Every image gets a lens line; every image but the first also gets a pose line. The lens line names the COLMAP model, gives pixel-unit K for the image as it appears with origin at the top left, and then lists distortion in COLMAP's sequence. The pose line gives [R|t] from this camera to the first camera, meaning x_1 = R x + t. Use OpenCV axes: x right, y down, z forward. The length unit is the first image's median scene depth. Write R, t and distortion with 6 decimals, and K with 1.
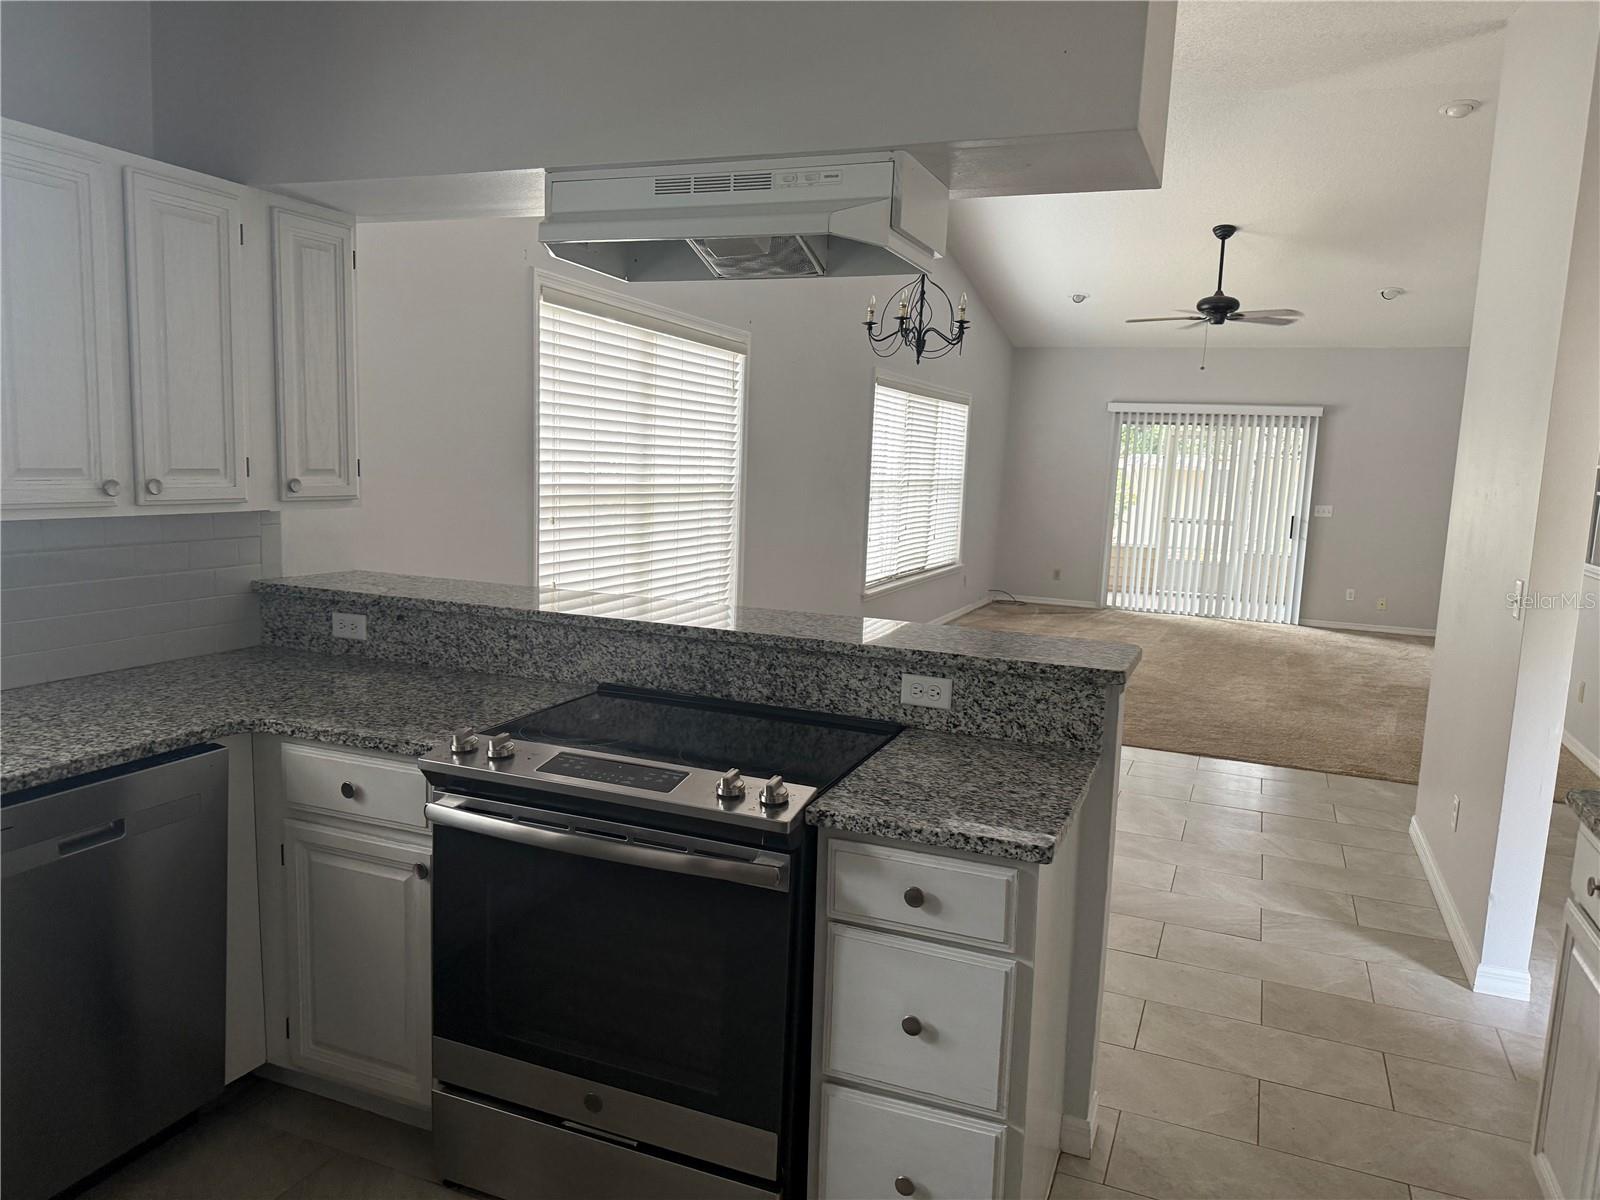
lens RADIAL K [[1122.8, 0, 797.9], [0, 1122.8, 598.8], [0, 0, 1]] dist [0.058047, -0.084573]
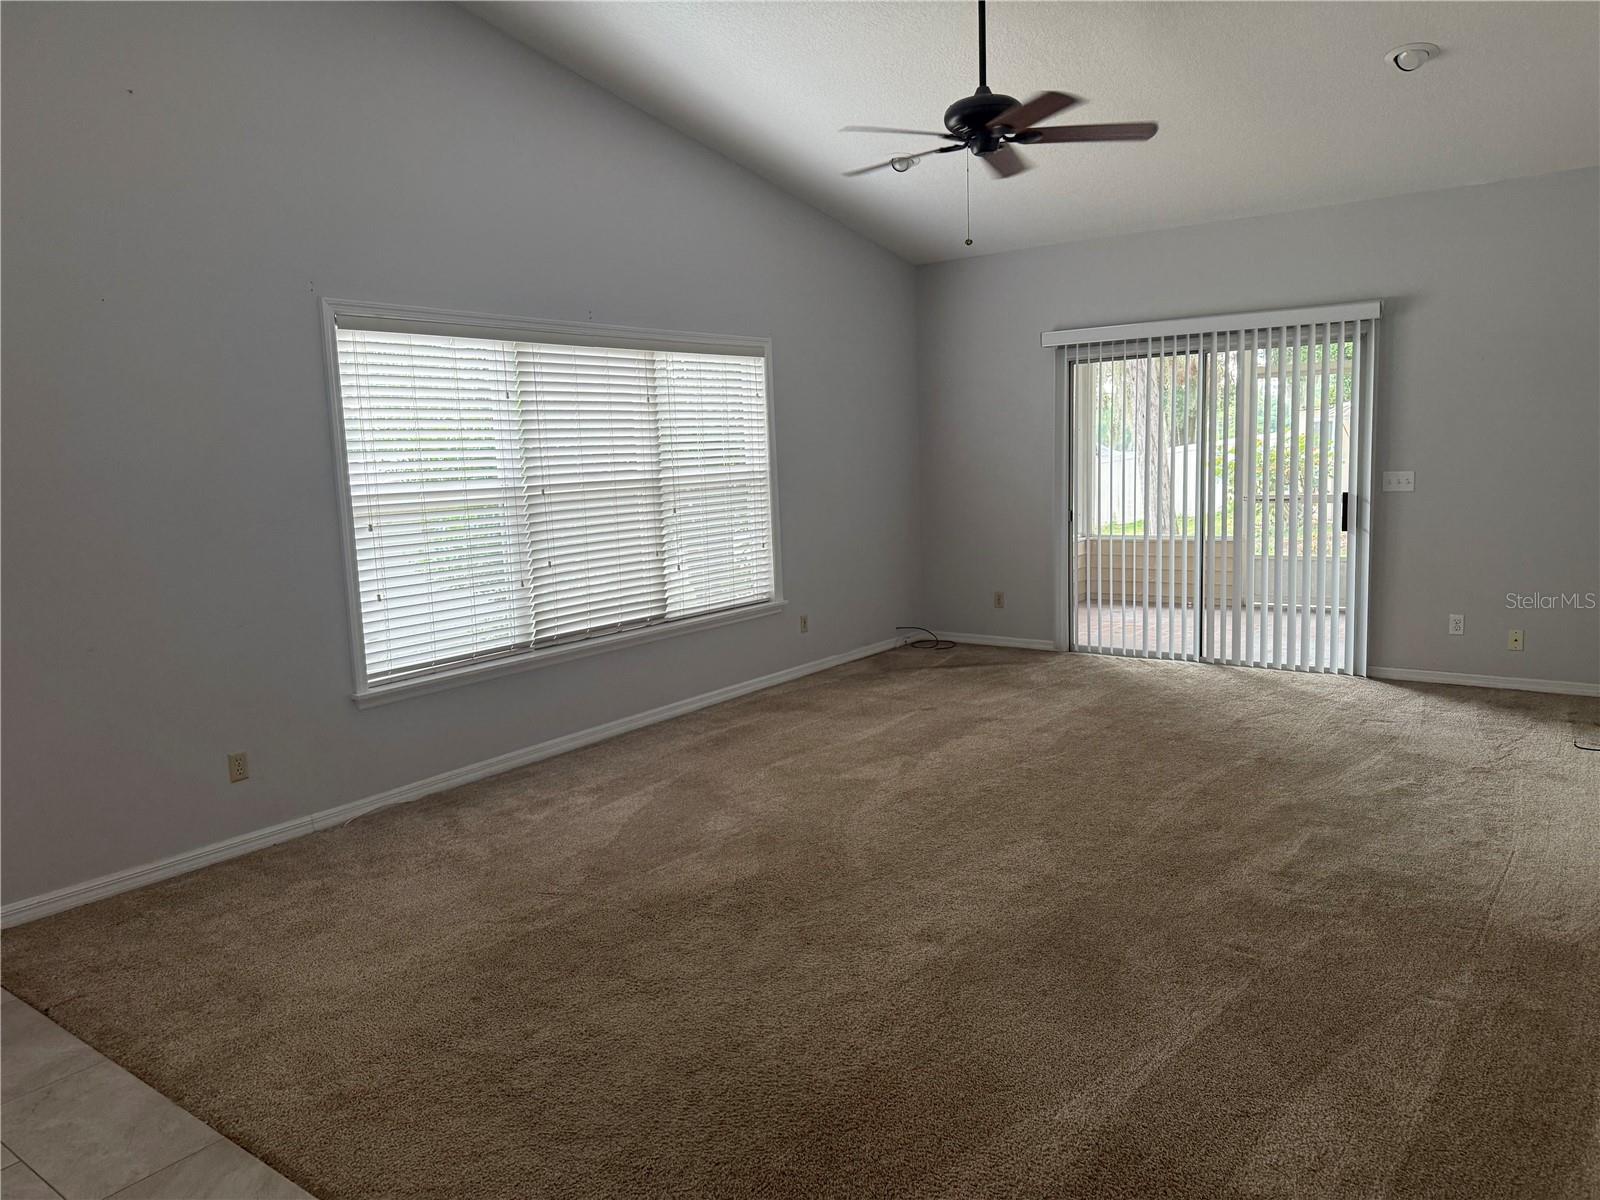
lens RADIAL K [[1122.8, 0, 806.7], [0, 1122.8, 598.5], [0, 0, 1]] dist [0.058047, -0.084573]
pose [[0.966793, -0.041191, -0.252220, 0.317855], [0.043338, 0.999056, 0.002964, -0.032935], [0.251860, -0.013796, 0.967665, 0.365801]]
